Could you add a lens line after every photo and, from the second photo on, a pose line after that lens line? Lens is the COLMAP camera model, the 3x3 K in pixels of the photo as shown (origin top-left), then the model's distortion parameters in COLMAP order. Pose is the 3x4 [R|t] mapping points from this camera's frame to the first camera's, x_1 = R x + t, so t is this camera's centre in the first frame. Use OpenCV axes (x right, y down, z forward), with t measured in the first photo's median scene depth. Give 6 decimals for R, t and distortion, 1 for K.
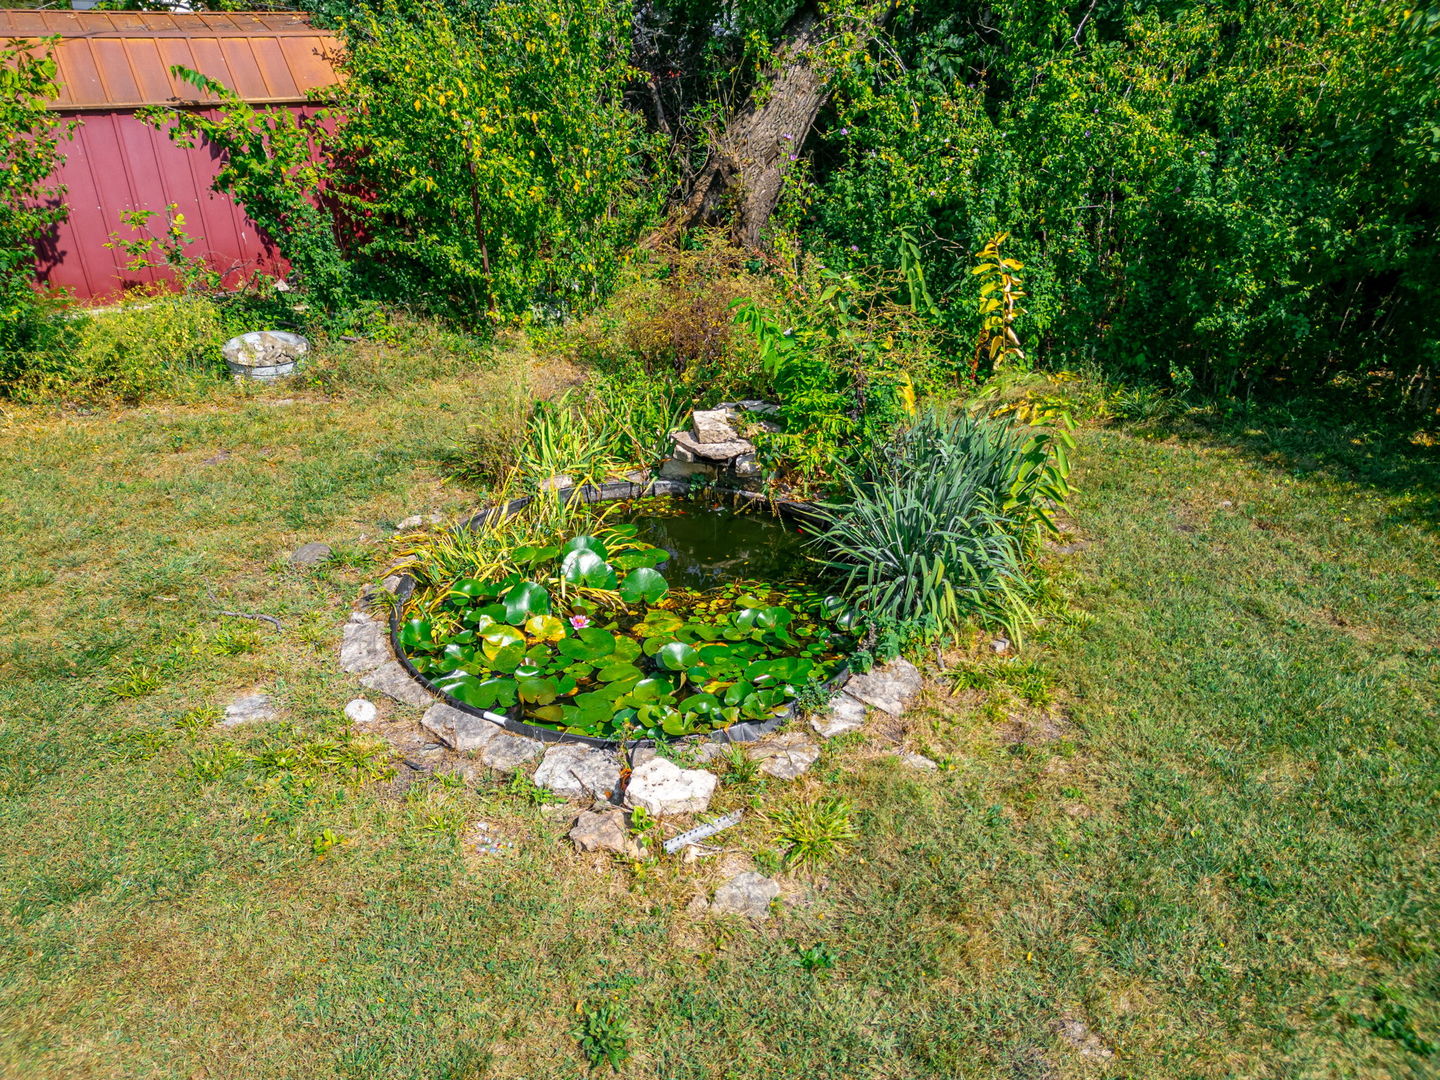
lens RADIAL K [[1002.7, 0, 718.8], [0, 1002.7, 539.4], [0, 0, 1]] dist [0.003789, -0.000143]
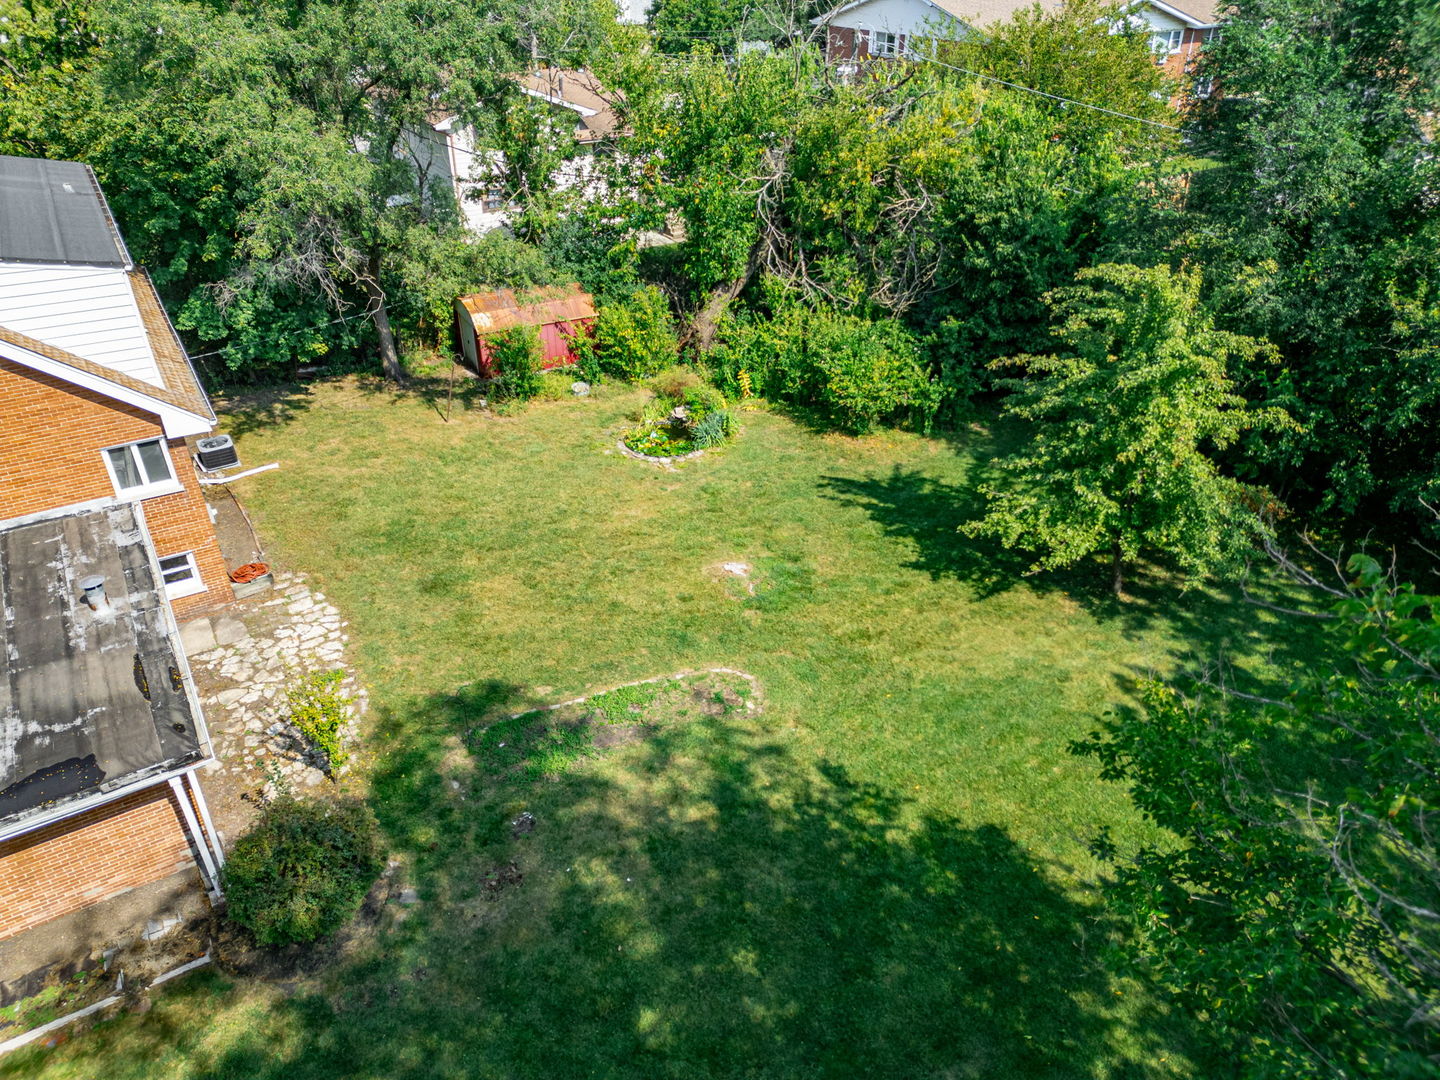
lens RADIAL K [[1002.7, 0, 718.6], [0, 1002.7, 542.9], [0, 0, 1]] dist [0.003789, -0.000143]
pose [[0.998055, 0.033984, -0.052253, 0.434325], [-0.029987, 0.996698, 0.075462, 0.149678], [0.054645, -0.073748, 0.995779, -3.710179]]
